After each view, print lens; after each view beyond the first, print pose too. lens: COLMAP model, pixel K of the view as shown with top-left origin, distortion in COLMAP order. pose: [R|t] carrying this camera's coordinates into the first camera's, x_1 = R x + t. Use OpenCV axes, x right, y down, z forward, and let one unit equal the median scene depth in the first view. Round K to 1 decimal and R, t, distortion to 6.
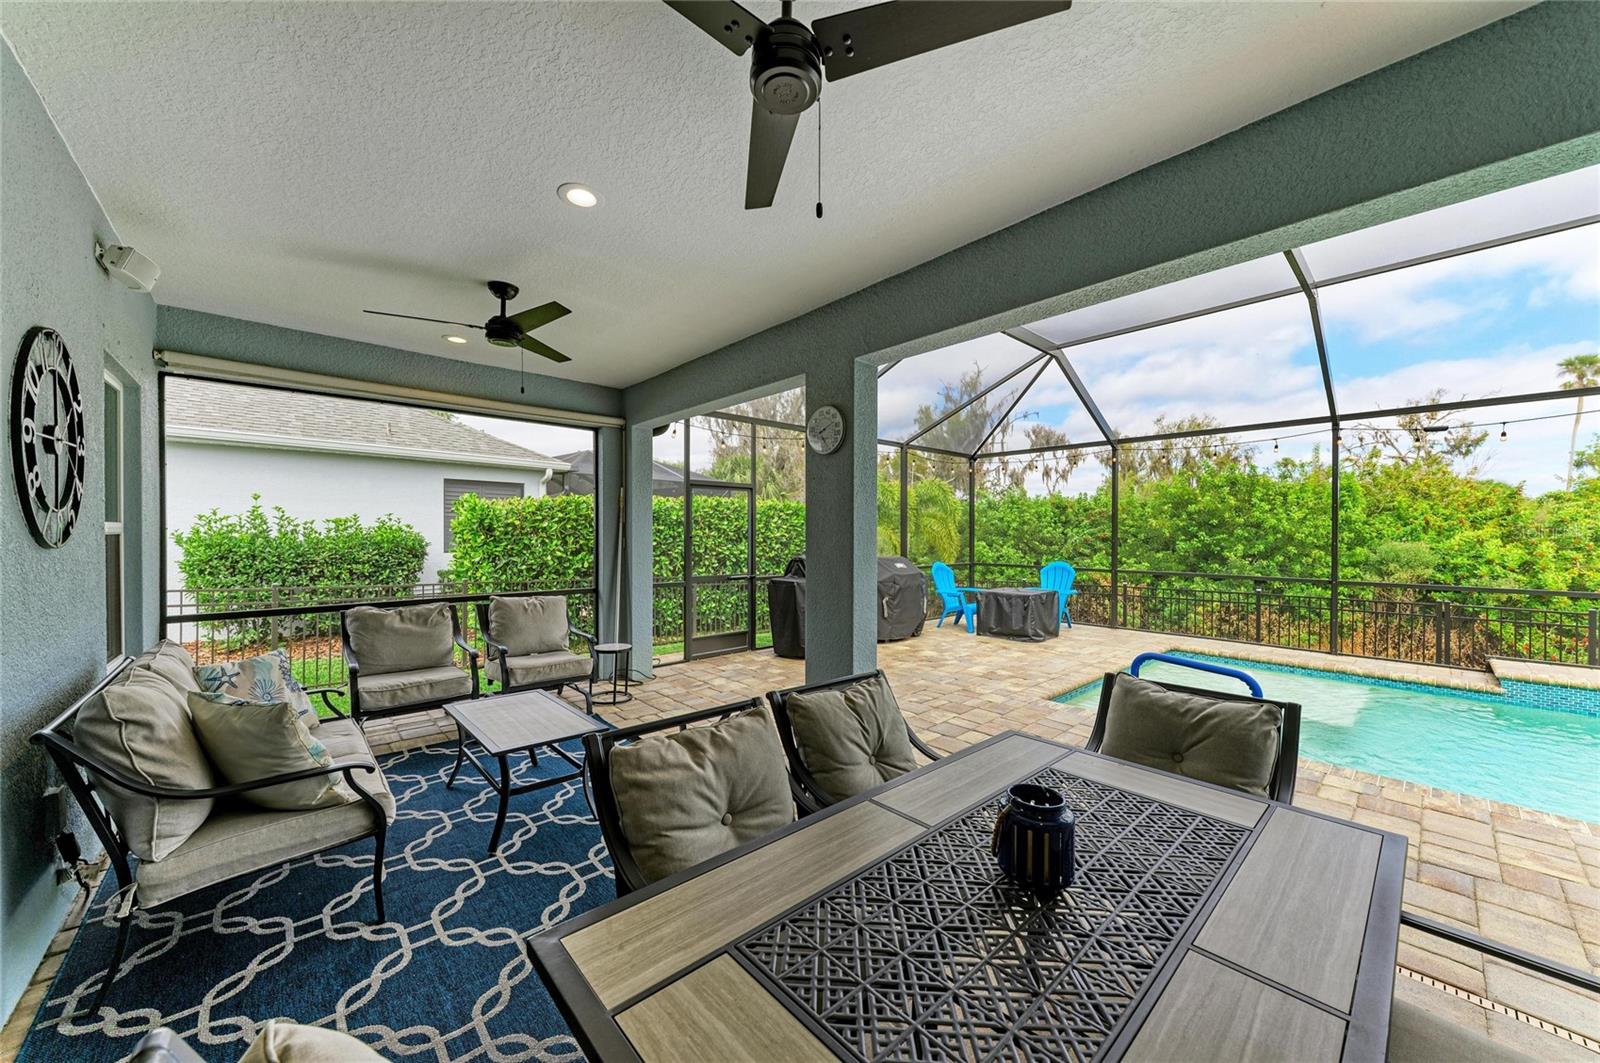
lens RADIAL K [[573.5, 0, 800.0], [0, 573.5, 531.5], [0, 0, 1]] dist [-0.000852, 0.000024]
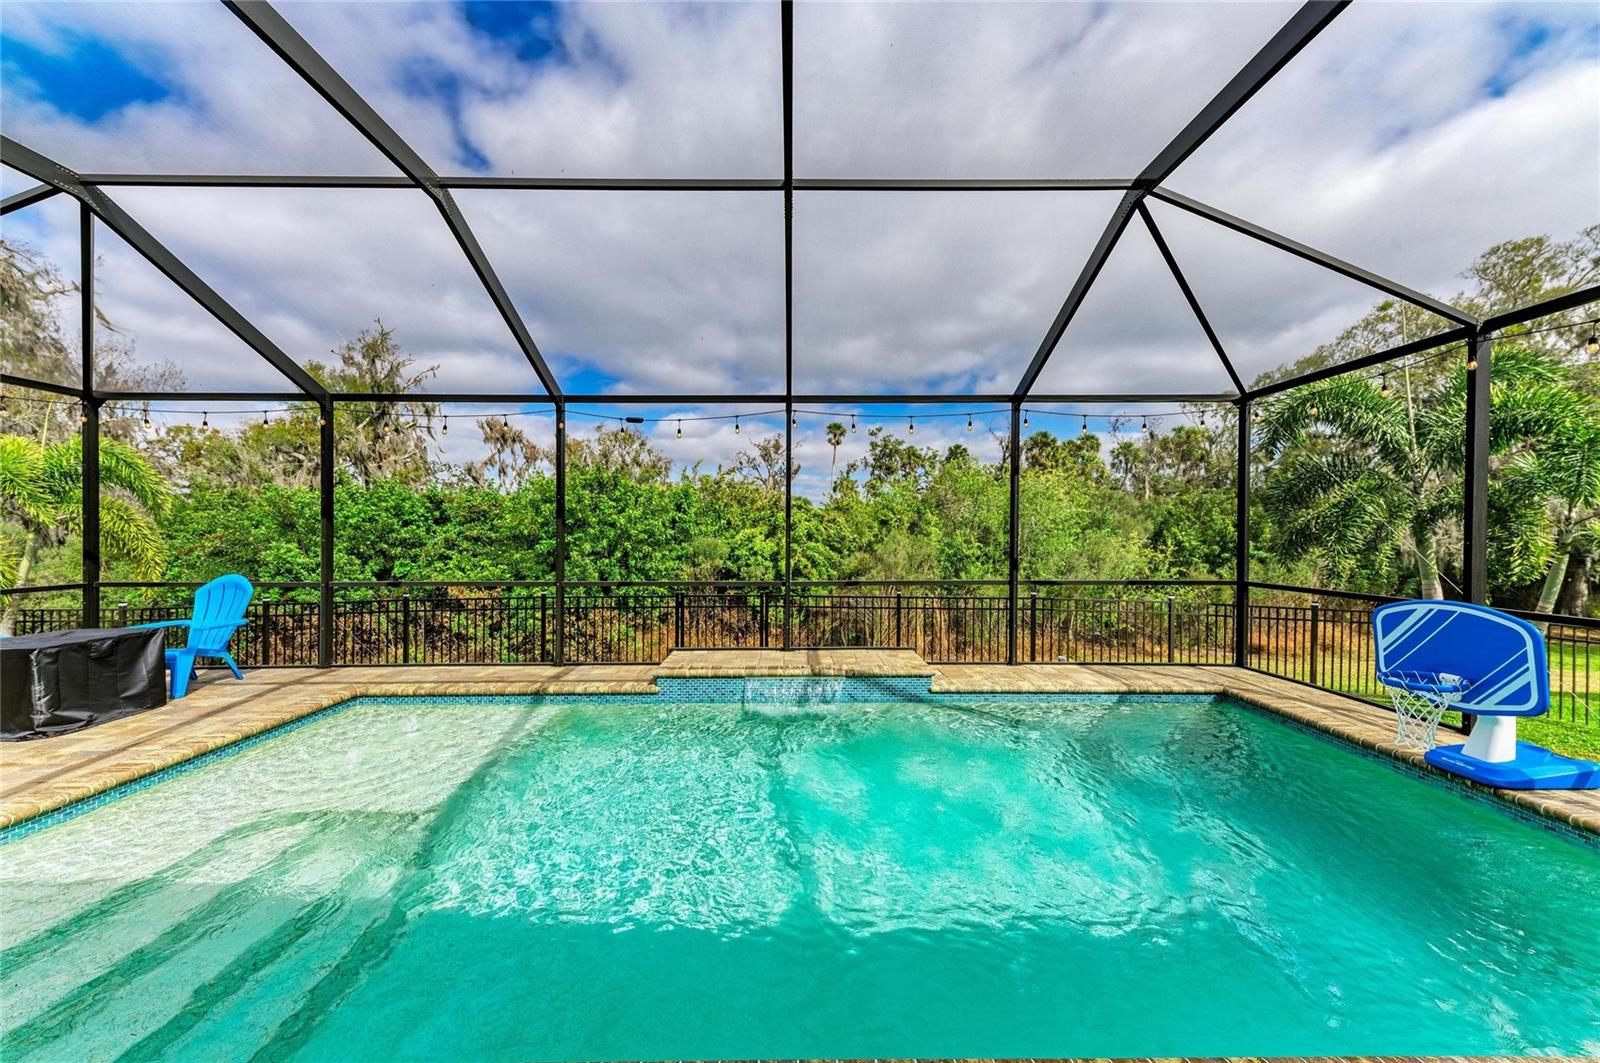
lens RADIAL K [[554.9, 0, 800.0], [0, 554.9, 531.5], [0, 0, 1]] dist [-0.007014, -0.000020]
pose [[0.661221, -0.002114, 0.750188, 0.357893], [0.001687, 0.999998, 0.001331, 0.003633], [-0.750189, 0.000386, 0.661223, 0.110663]]
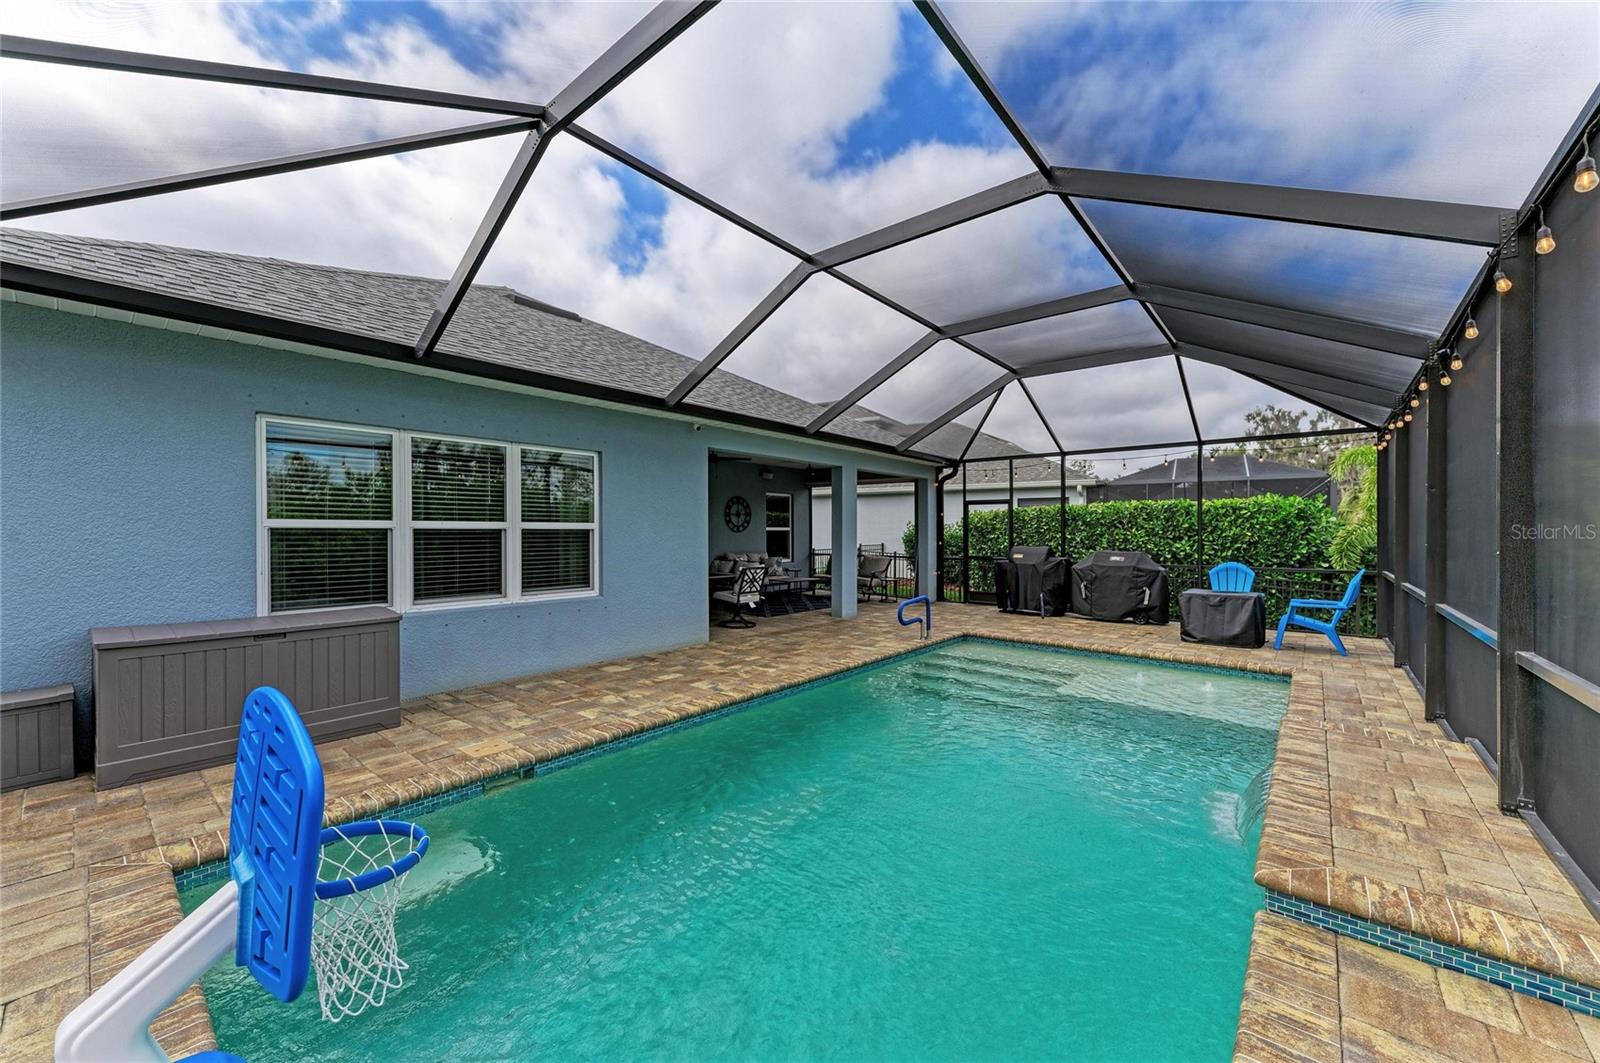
lens RADIAL K [[615.2, 0, 800.0], [0, 615.2, 531.5], [0, 0, 1]] dist [0.000964, -0.000174]
pose [[0.125070, -0.000623, -0.992148, 0.973947], [-0.005725, 0.999983, -0.001349, 0.007668], [0.992131, 0.005849, 0.125064, 0.163461]]
